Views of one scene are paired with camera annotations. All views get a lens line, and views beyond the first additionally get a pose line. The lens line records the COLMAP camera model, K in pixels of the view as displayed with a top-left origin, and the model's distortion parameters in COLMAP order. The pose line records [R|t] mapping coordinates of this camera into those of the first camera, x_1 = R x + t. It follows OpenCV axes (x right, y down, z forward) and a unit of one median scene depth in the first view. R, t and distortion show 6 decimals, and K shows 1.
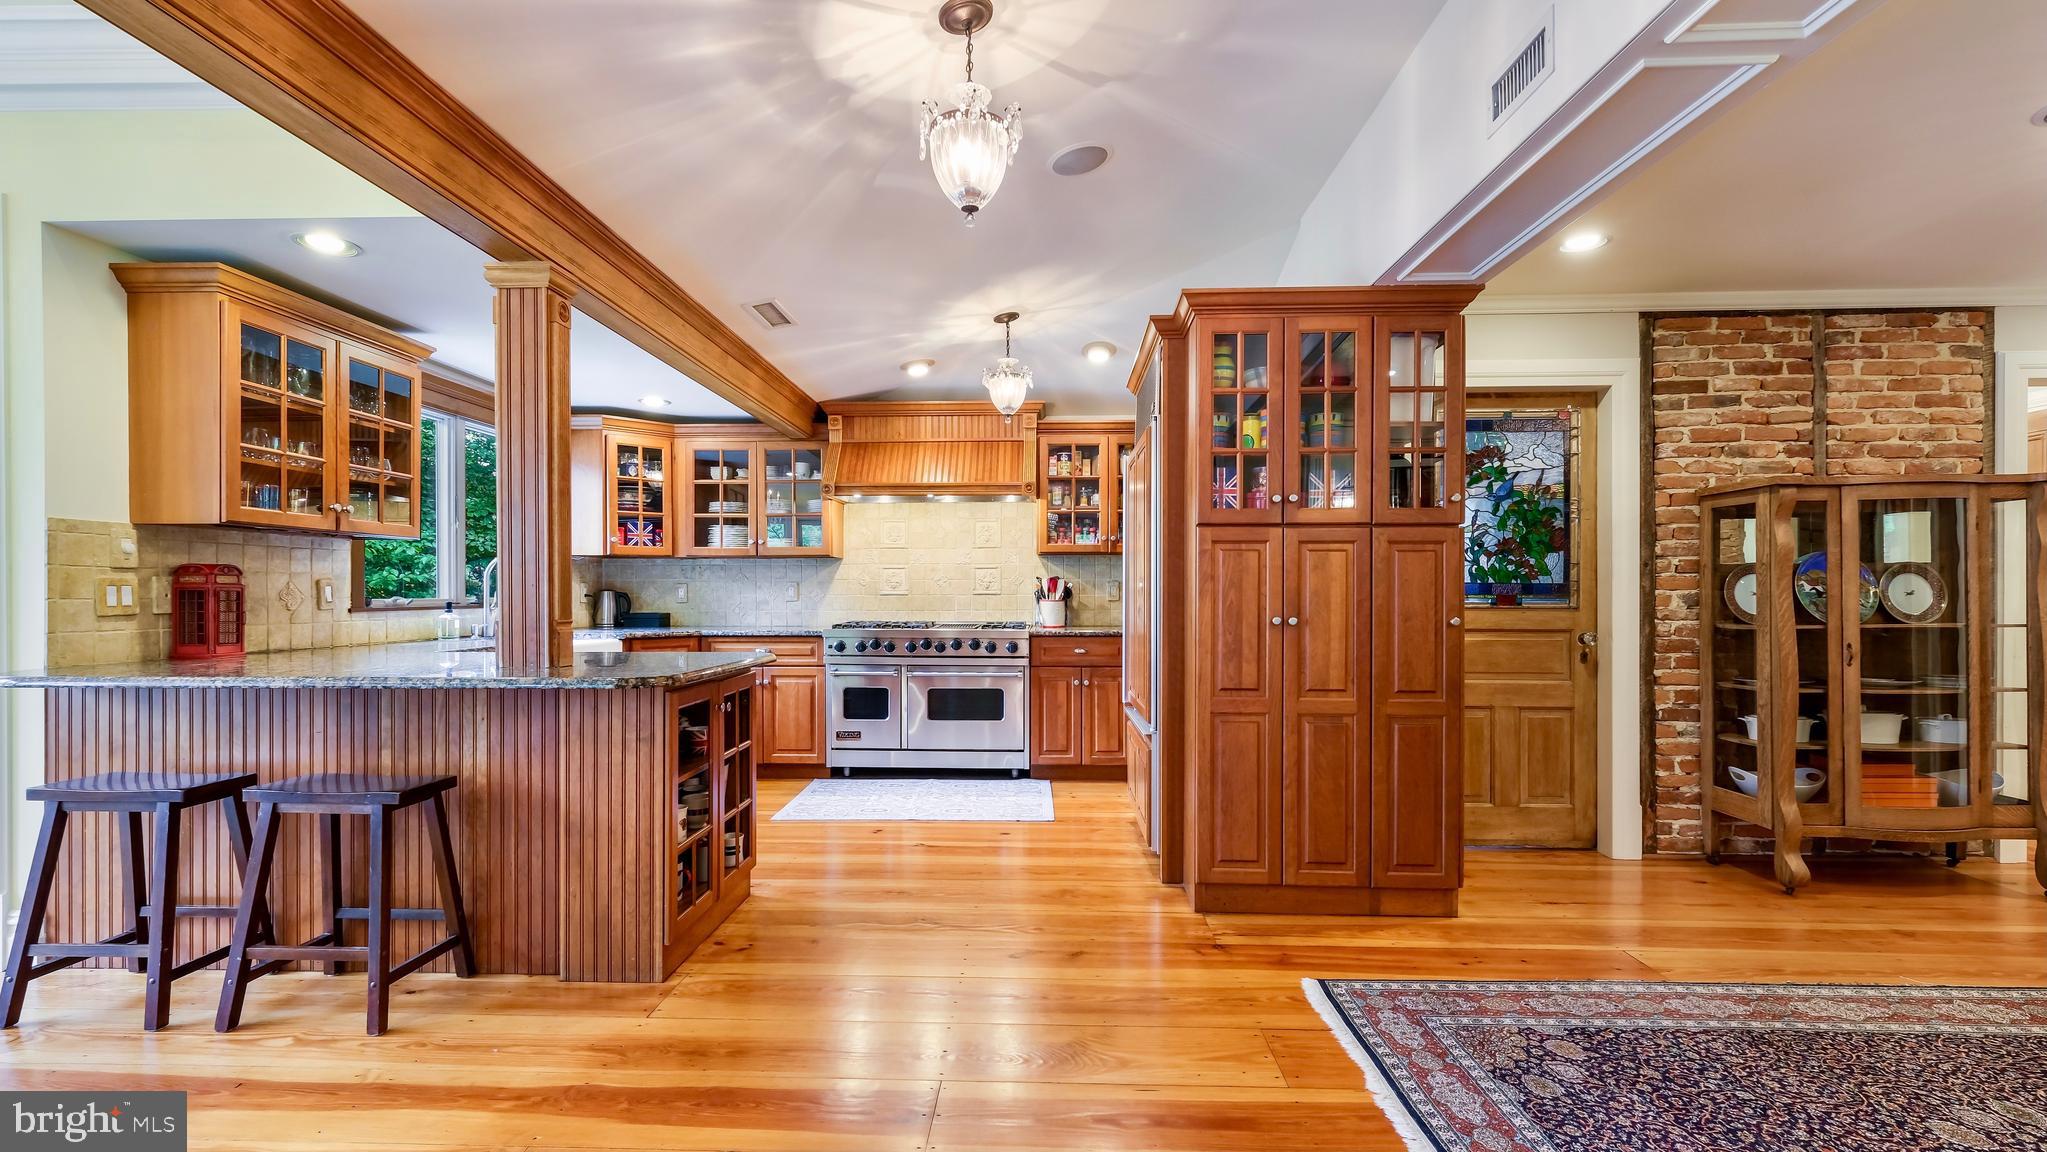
lens RADIAL K [[889.2, 0, 1016.5], [0, 889.2, 596.1], [0, 0, 1]] dist [0.001714, 0.000404]
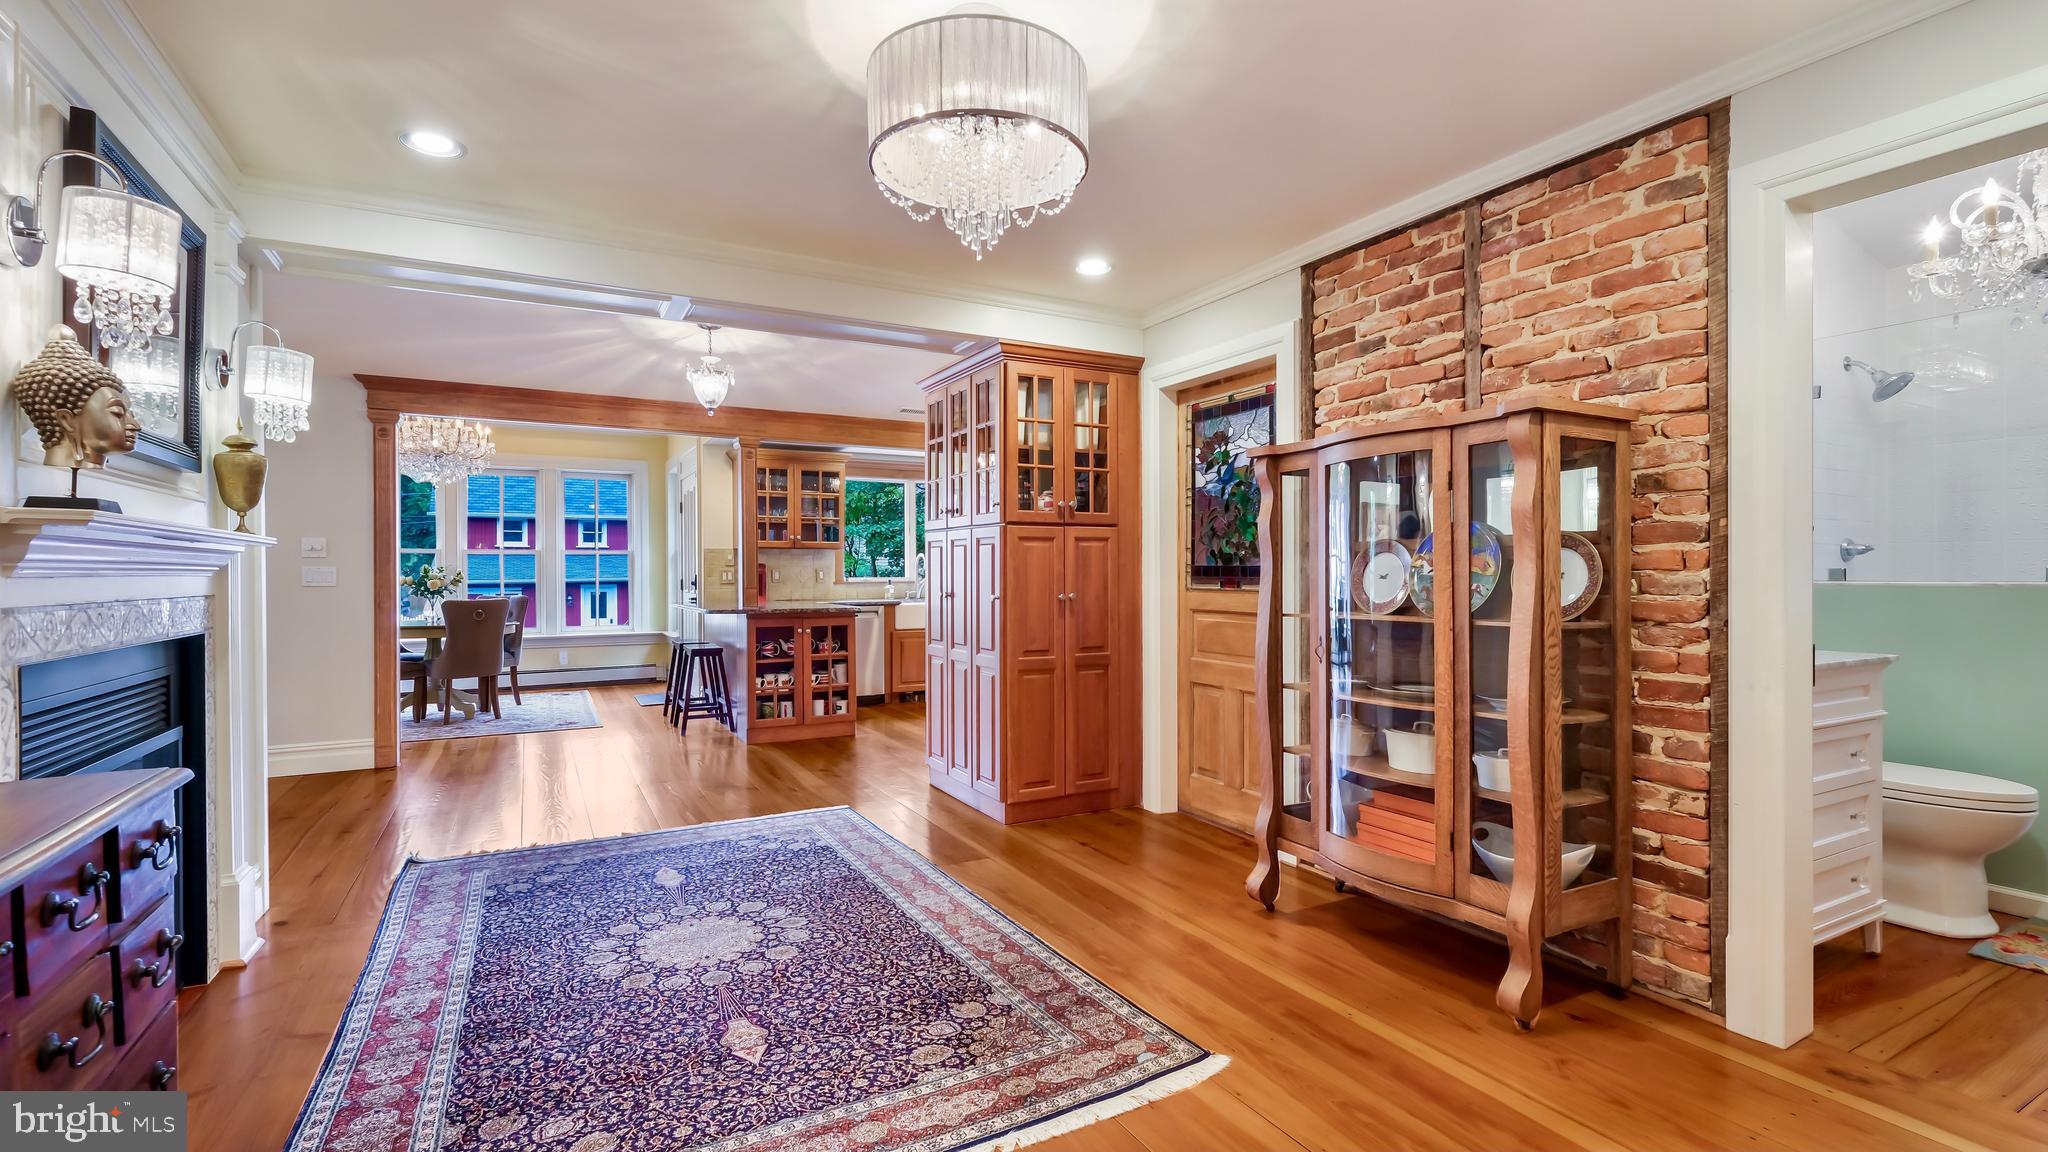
lens RADIAL K [[908.0, 0, 1024.0], [0, 908.0, 576.0], [0, 0, 1]] dist [-0.009767, 0.000042]
pose [[0.512097, 0.002536, -0.858924, 1.372180], [0.001012, 0.999993, 0.003556, -0.006976], [0.858927, -0.002690, 0.512091, 0.286593]]
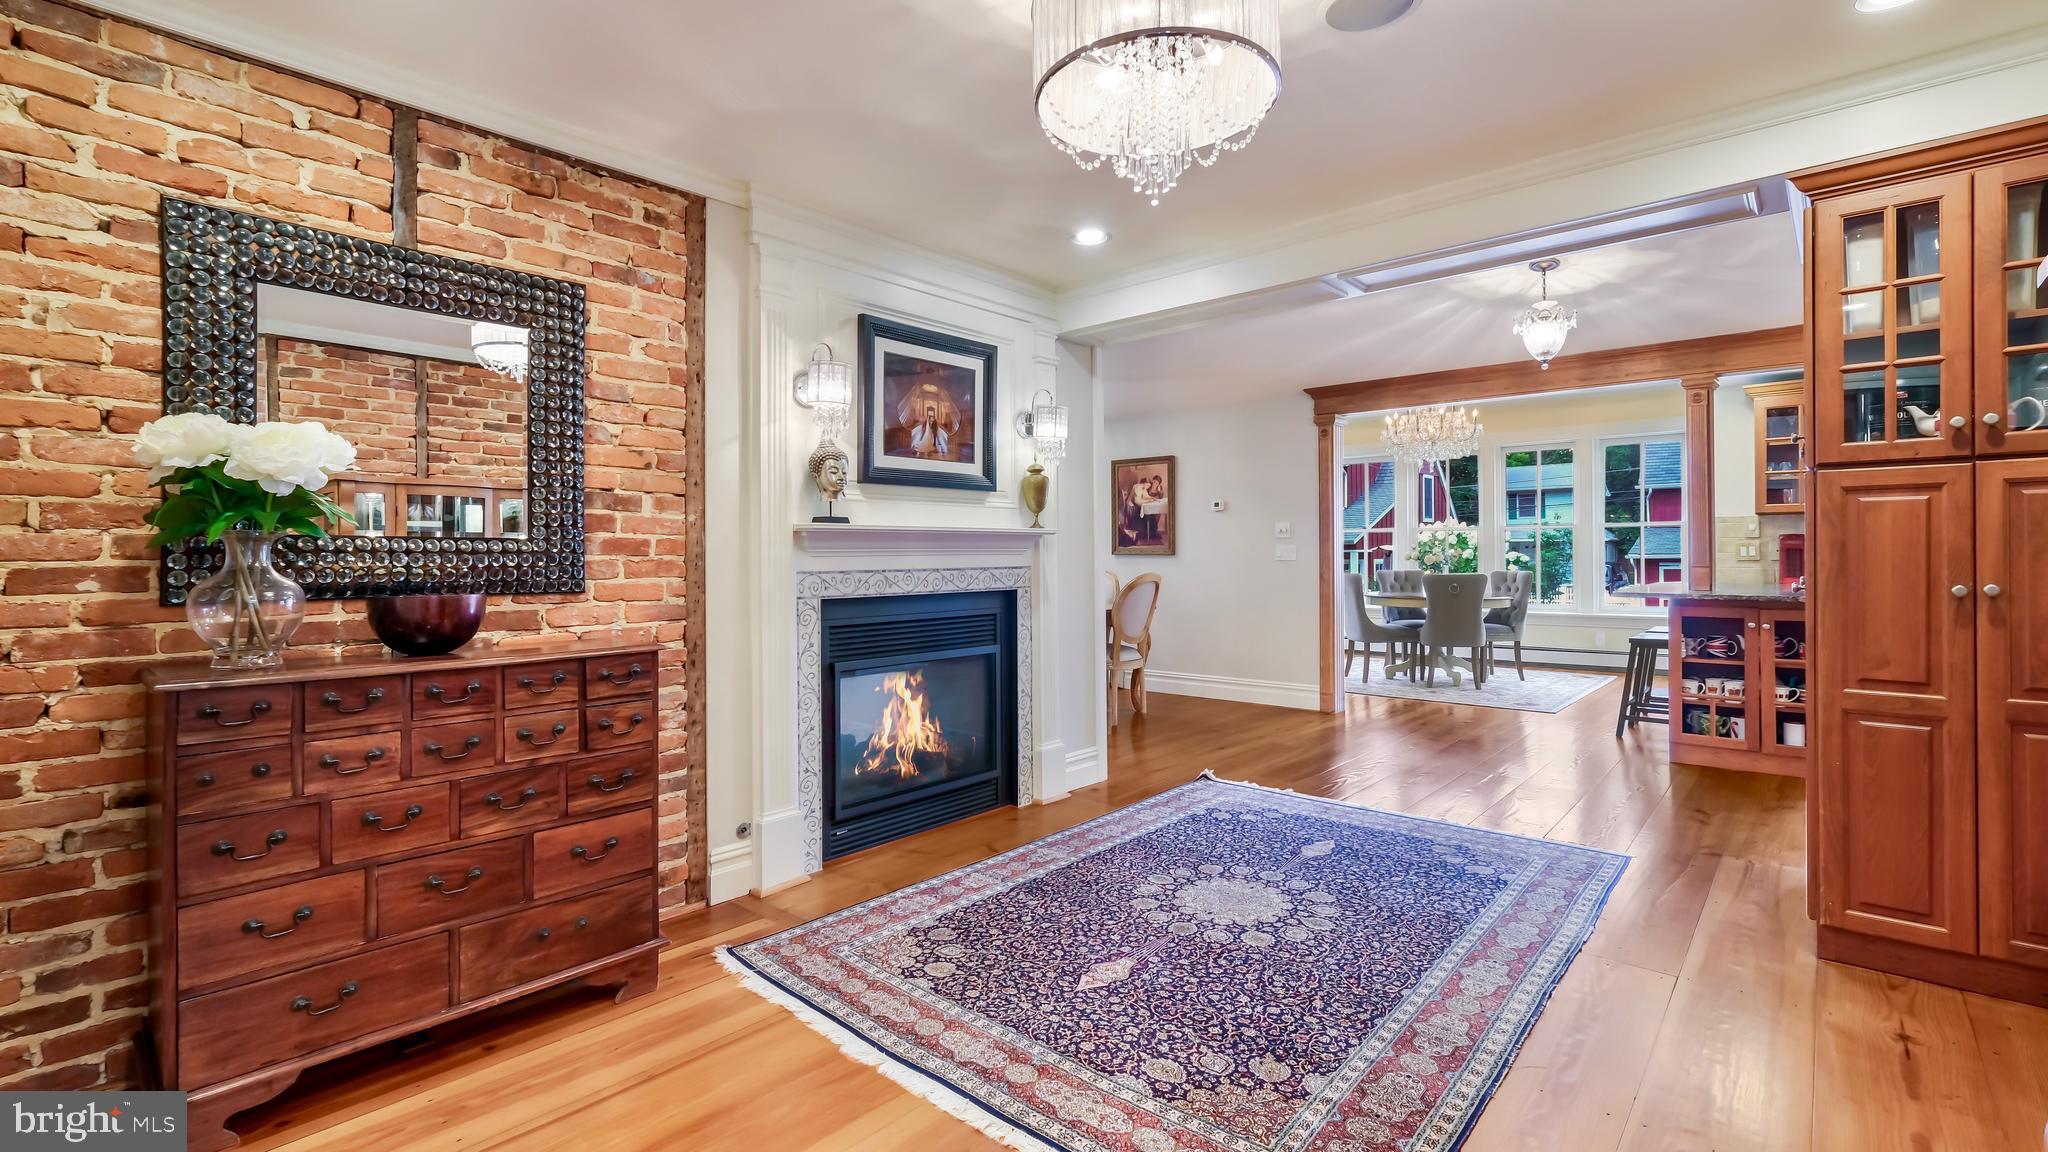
lens RADIAL K [[900.2, 0, 1023.5], [0, 900.2, 547.9], [0, 0, 1]] dist [0.000431, -0.000089]
pose [[-0.642116, 0.001610, -0.766606, 1.309513], [0.006889, 0.999970, -0.003671, -0.008614], [0.766577, -0.007639, -0.642107, 0.812761]]
